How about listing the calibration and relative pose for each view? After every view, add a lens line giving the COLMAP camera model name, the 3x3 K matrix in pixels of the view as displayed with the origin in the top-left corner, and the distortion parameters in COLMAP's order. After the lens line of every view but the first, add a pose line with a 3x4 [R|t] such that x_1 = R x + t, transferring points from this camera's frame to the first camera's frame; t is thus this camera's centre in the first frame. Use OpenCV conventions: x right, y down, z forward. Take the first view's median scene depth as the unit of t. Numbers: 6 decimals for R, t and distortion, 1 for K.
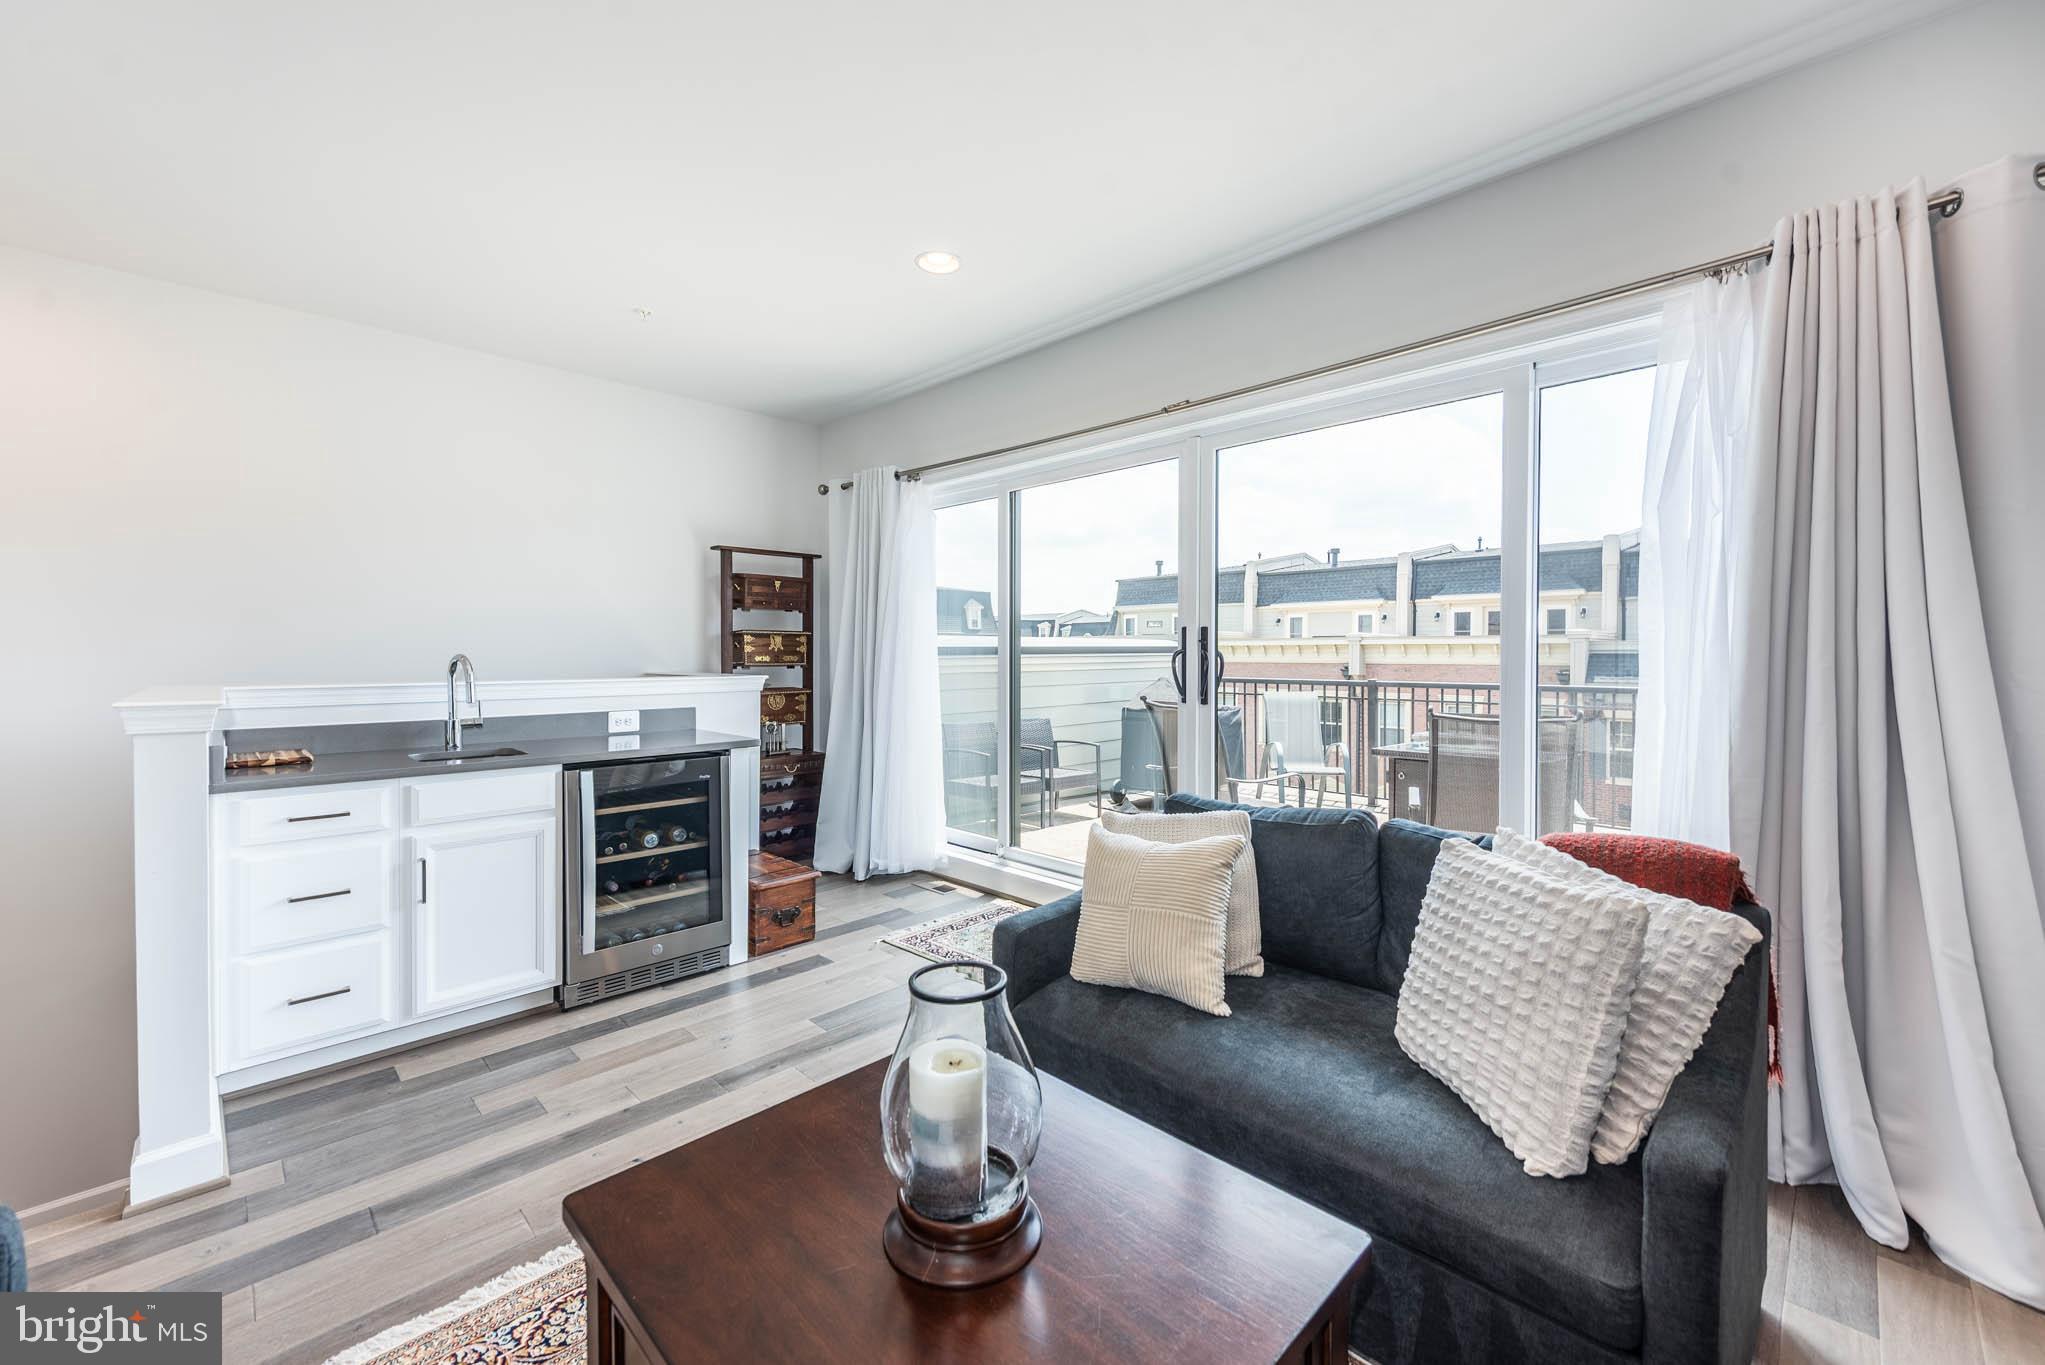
lens RADIAL K [[818.2, 0, 1021.7], [0, 818.2, 654.4], [0, 0, 1]] dist [0.017559, 0.000010]
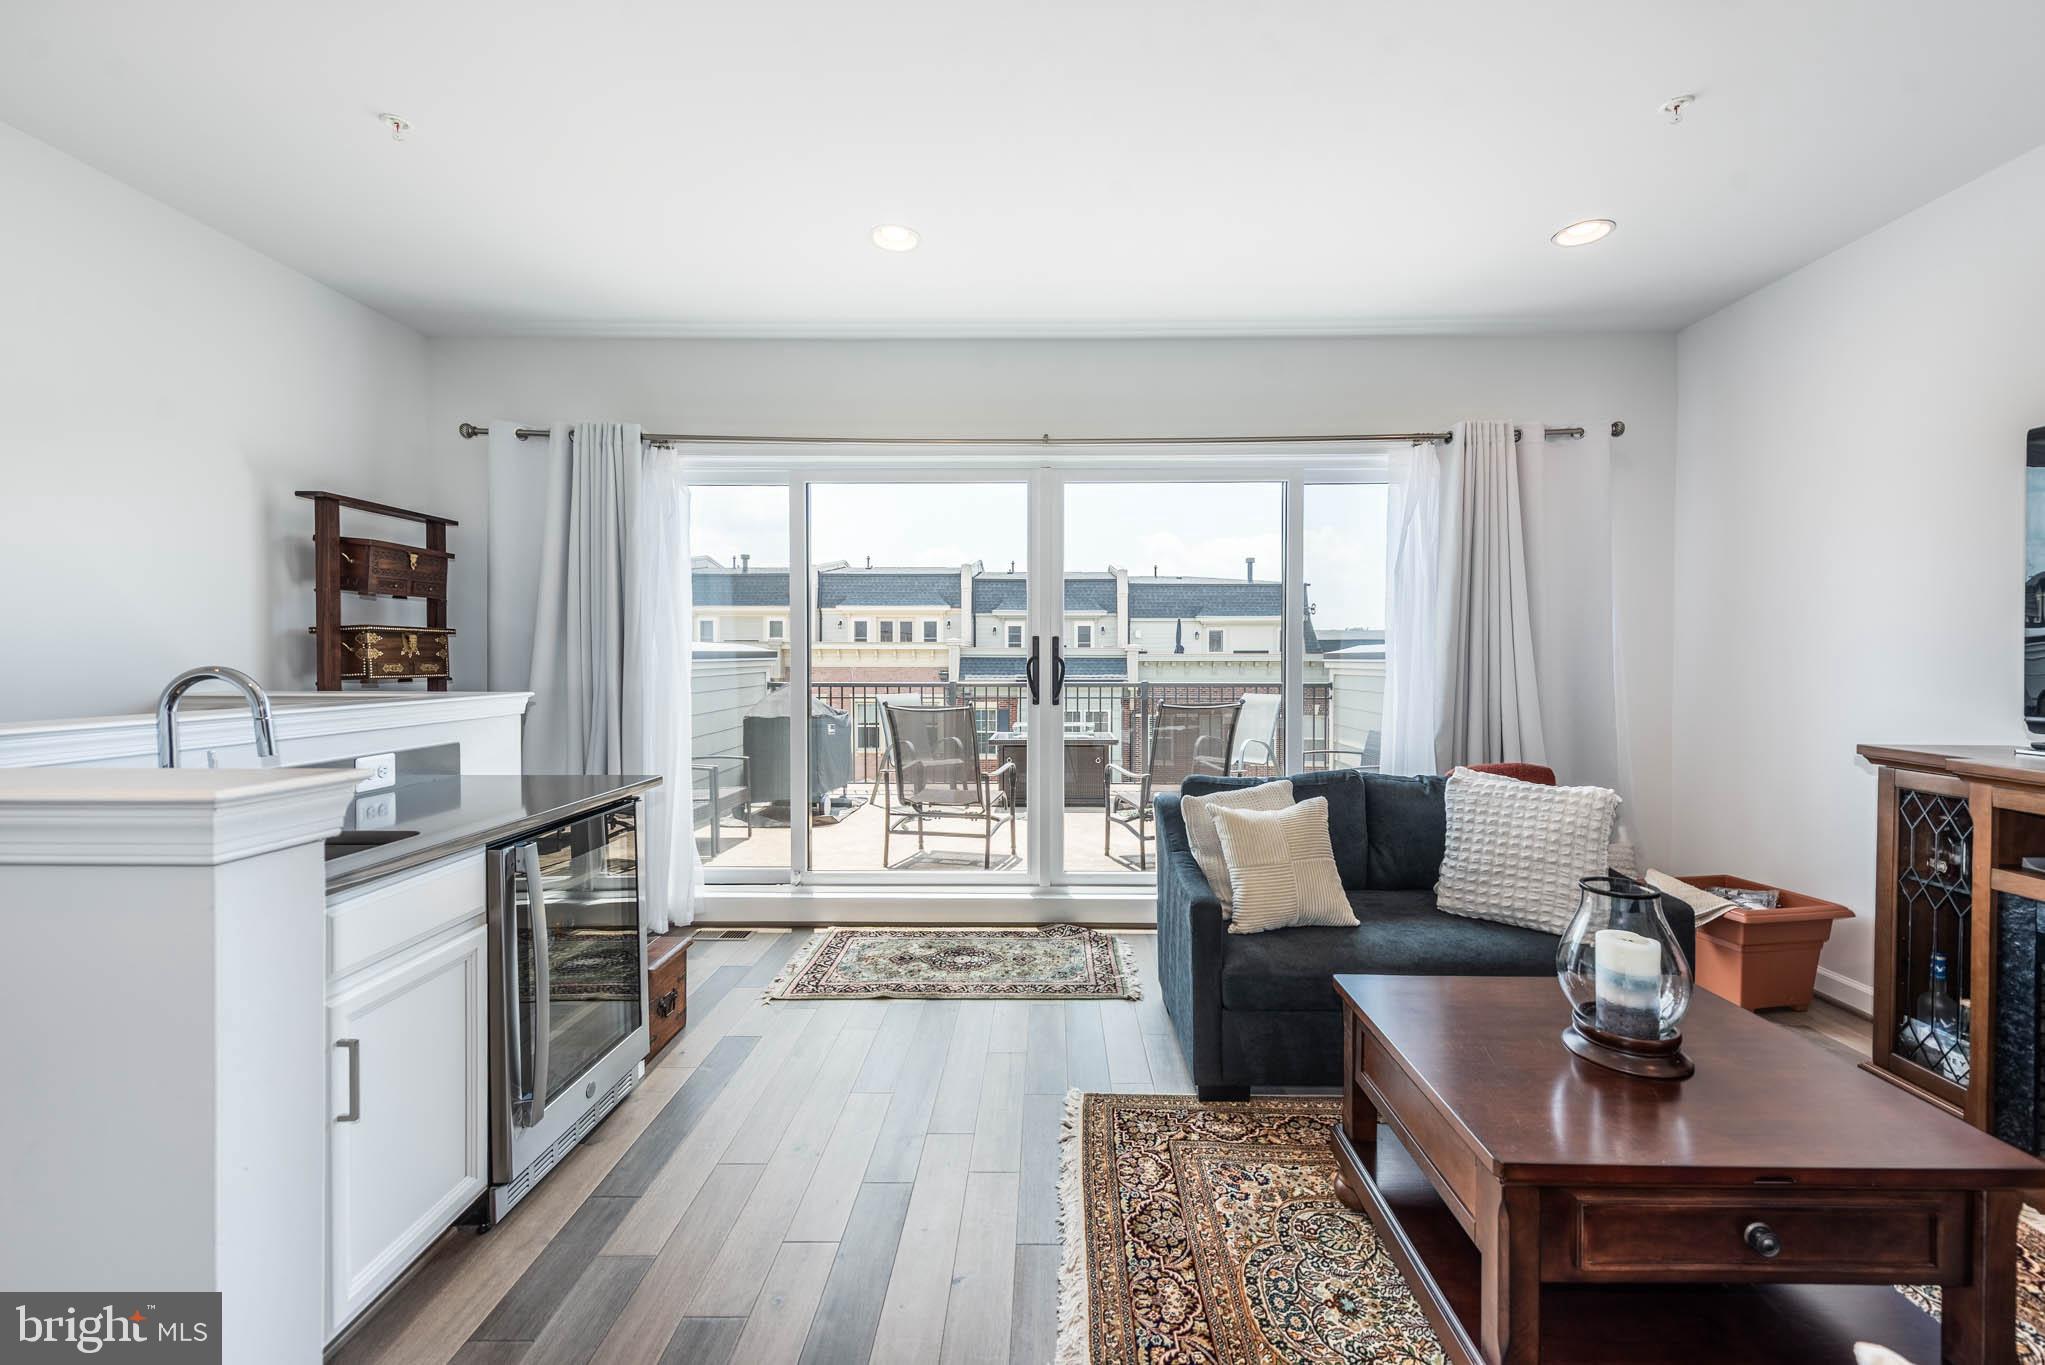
lens RADIAL K [[818.2, 0, 1021.7], [0, 818.2, 654.4], [0, 0, 1]] dist [0.017559, 0.000010]
pose [[0.712126, 0.001872, 0.702050, -0.428111], [0.000944, 0.999993, -0.003624, -0.003232], [-0.702051, 0.003243, 0.712119, 0.159035]]
